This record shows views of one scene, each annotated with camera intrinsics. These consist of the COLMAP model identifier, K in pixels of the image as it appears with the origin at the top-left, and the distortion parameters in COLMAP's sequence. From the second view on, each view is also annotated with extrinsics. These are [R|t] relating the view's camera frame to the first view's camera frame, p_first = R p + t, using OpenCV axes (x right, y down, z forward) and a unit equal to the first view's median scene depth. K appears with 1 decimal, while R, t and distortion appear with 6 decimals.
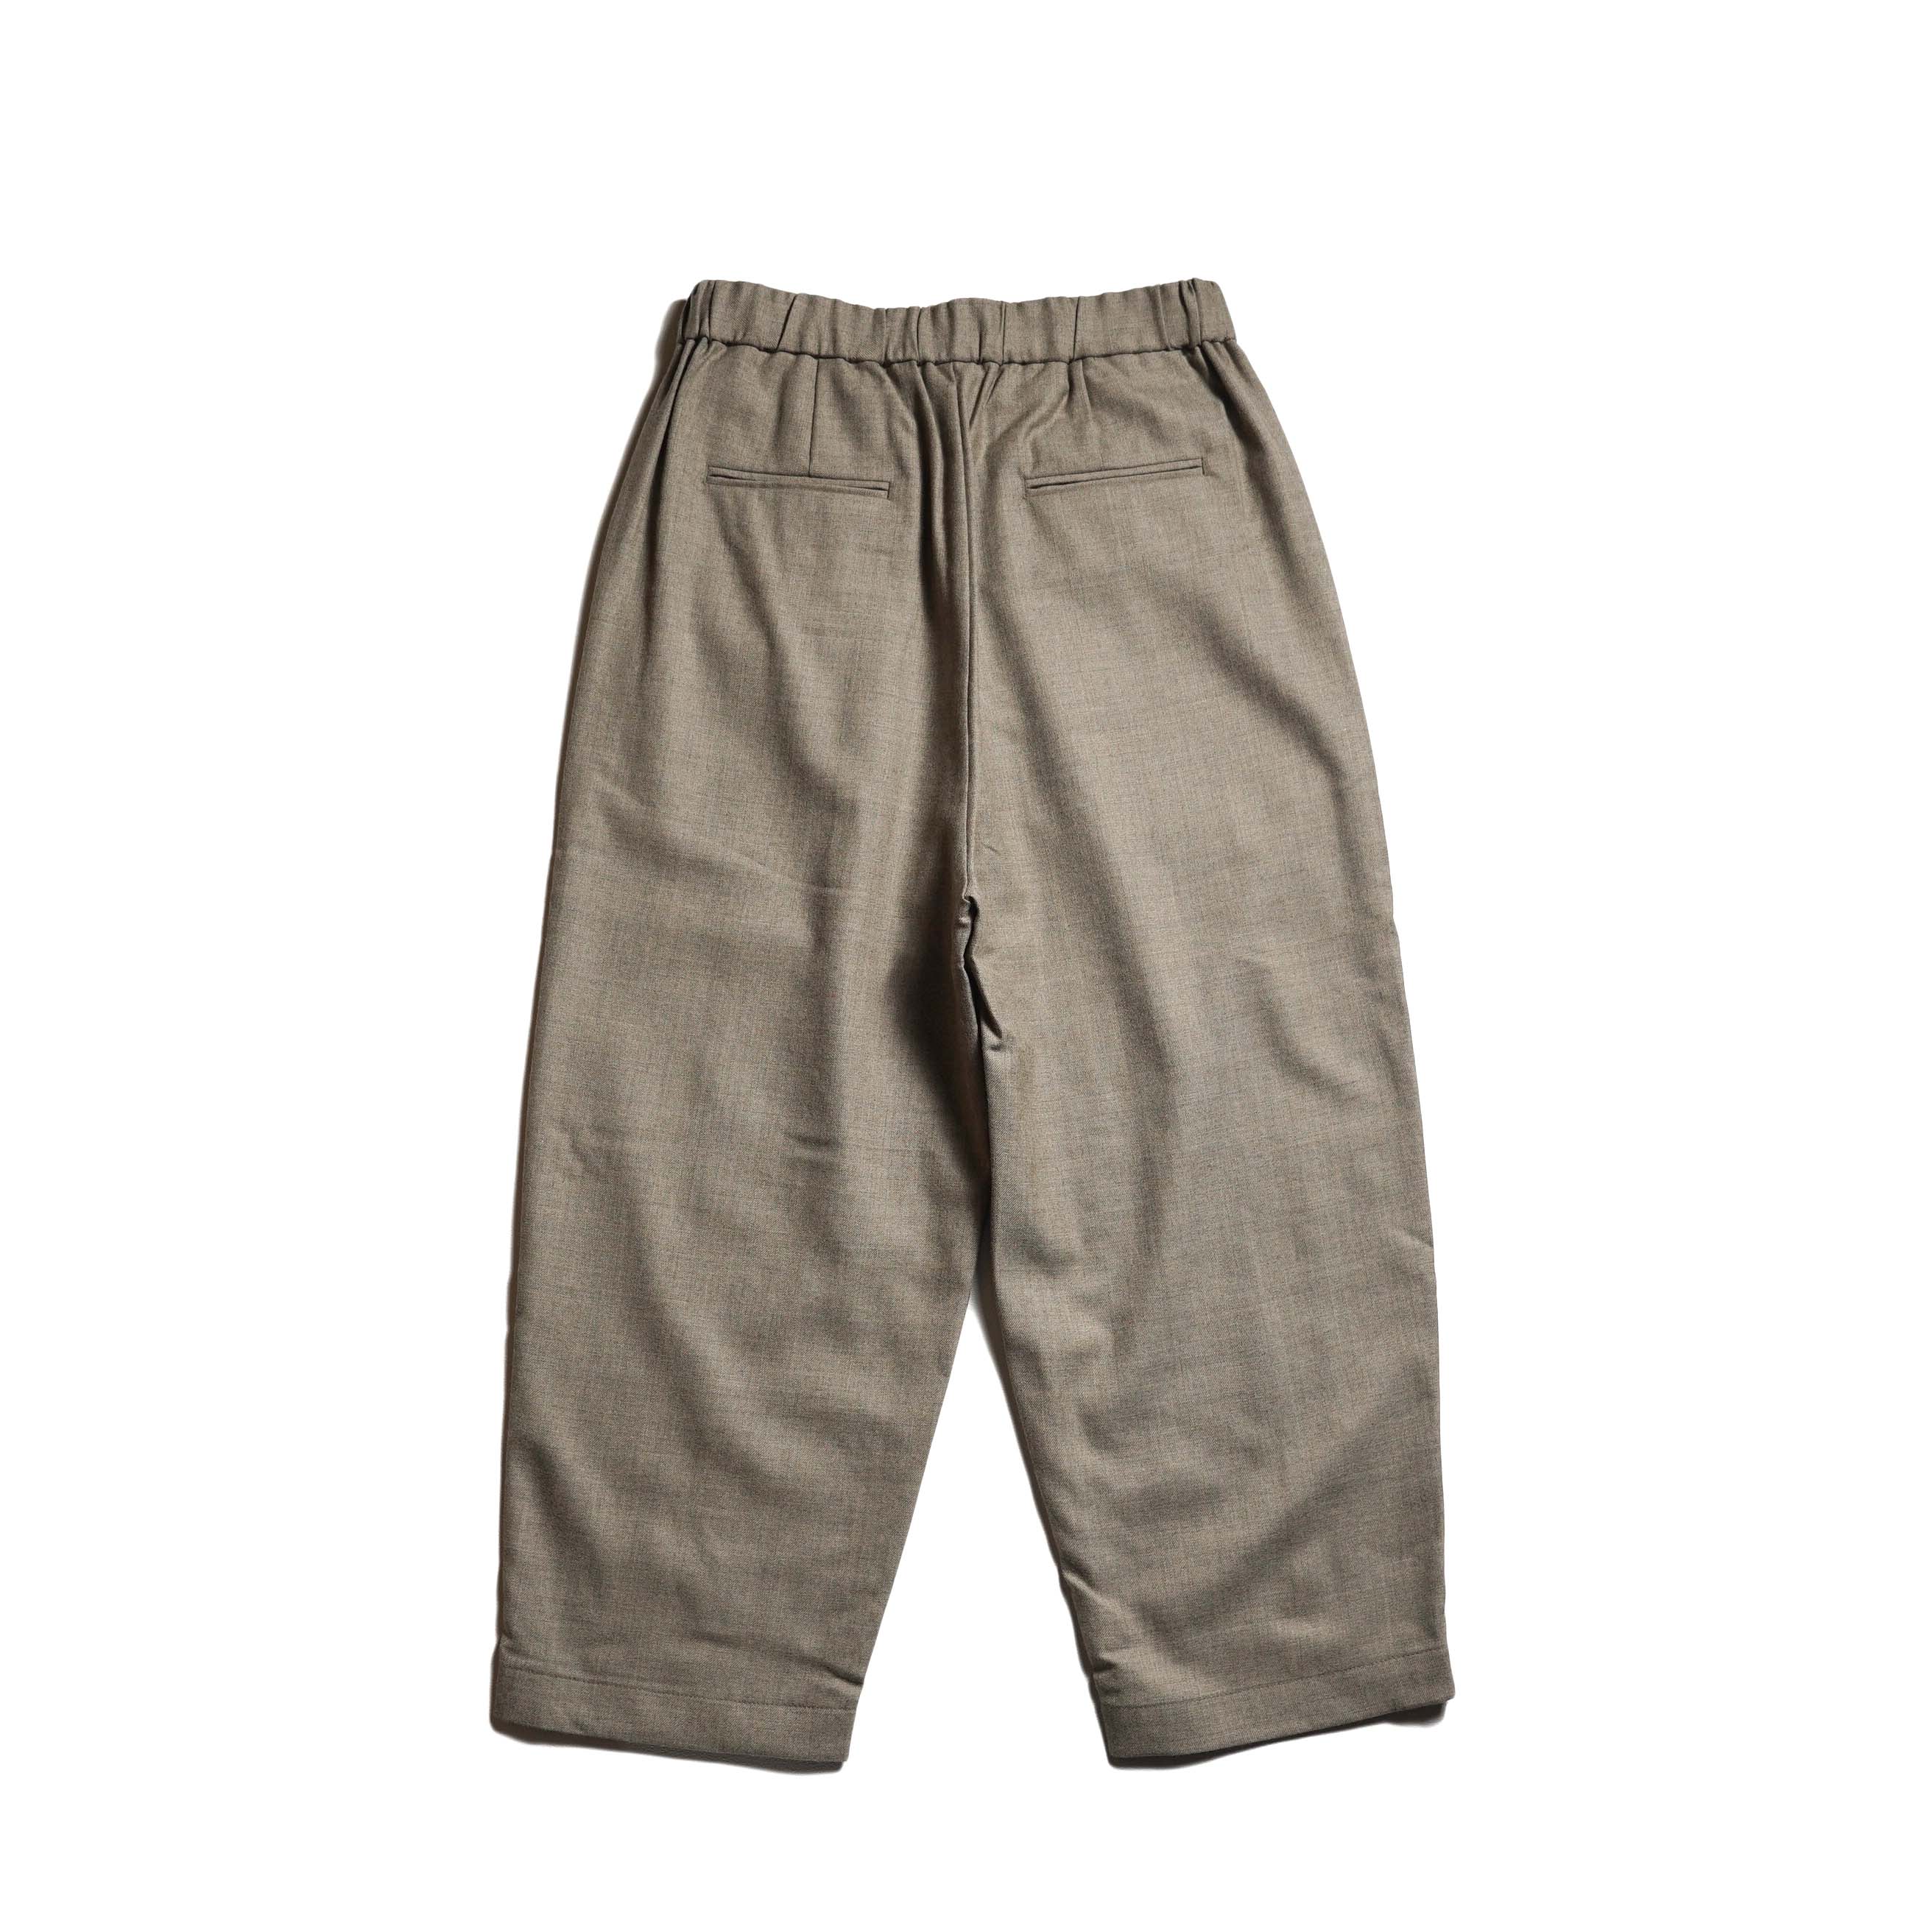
lens RADIAL K [[2326.9, 0, 966.0], [0, 2326.9, 966.0], [0, 0, 1]] dist [-0.021408, 0.033368]
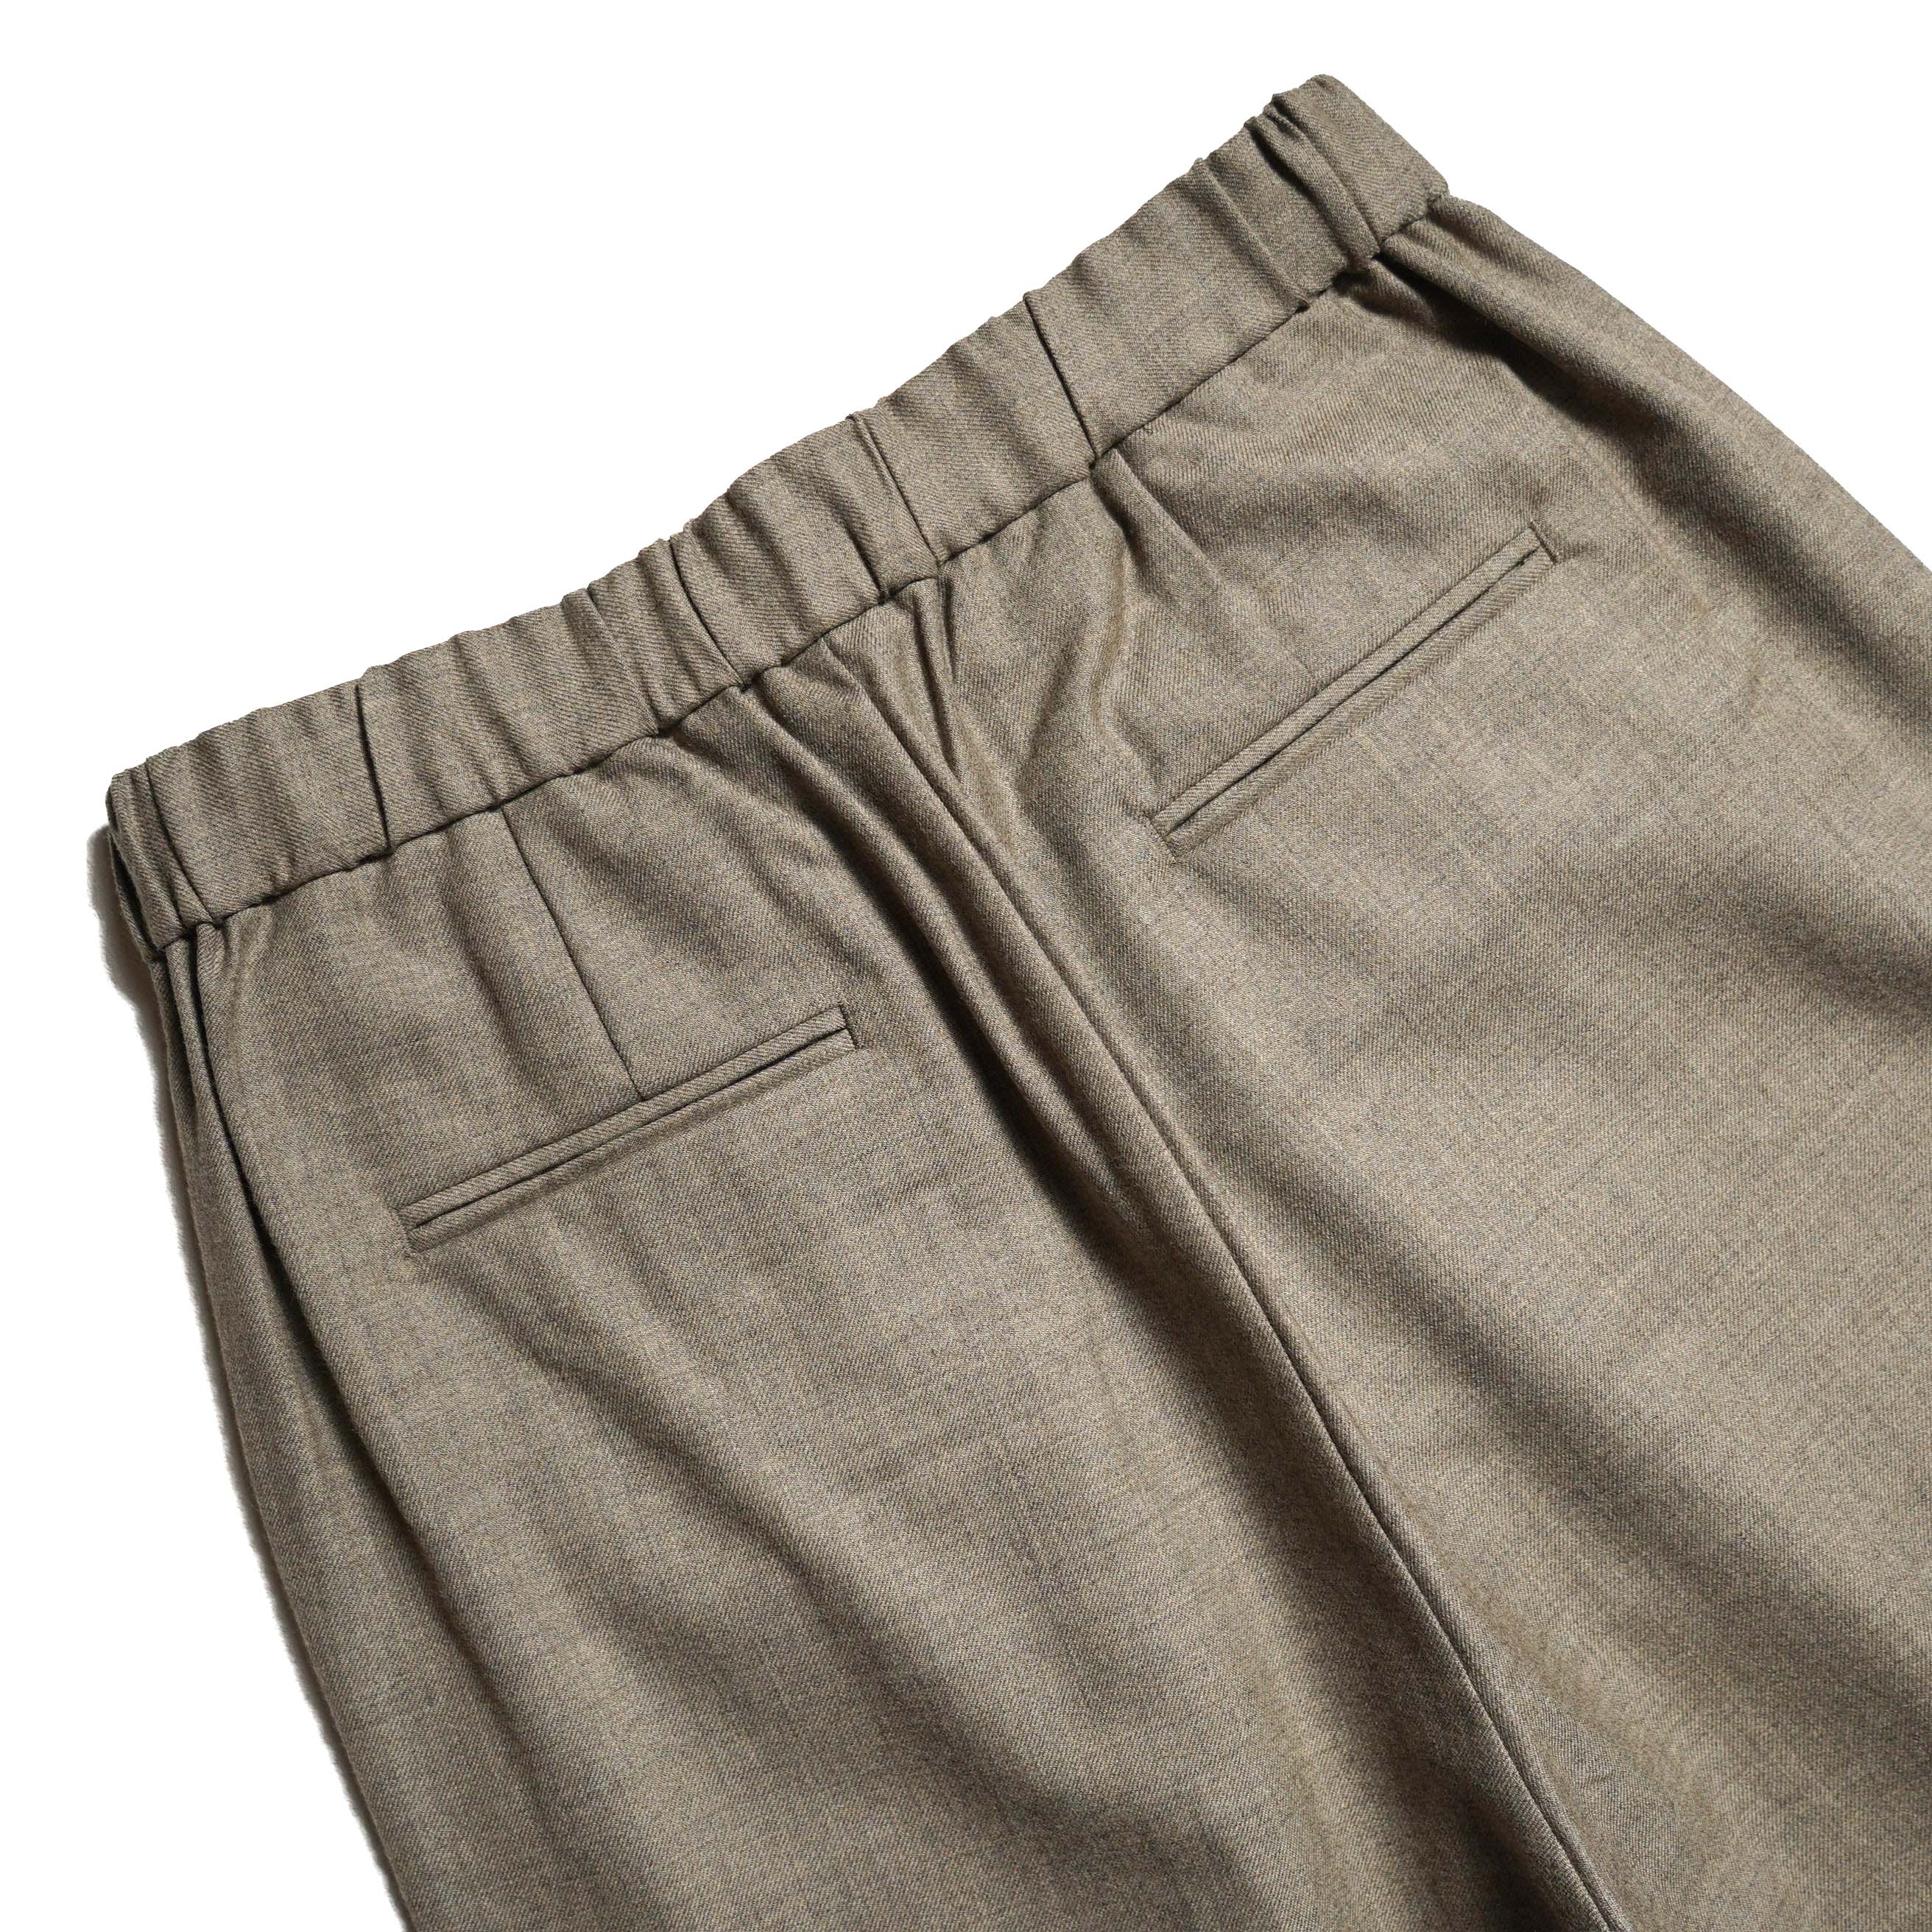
lens RADIAL K [[2326.9, 0, 966.0], [0, 2326.9, 966.0], [0, 0, 1]] dist [-0.021408, 0.033368]
pose [[0.867468, -0.497246, -0.015656, -0.006155], [0.495177, 0.859971, 0.123492, -0.249453], [-0.047943, -0.114878, 0.992222, 0.629588]]
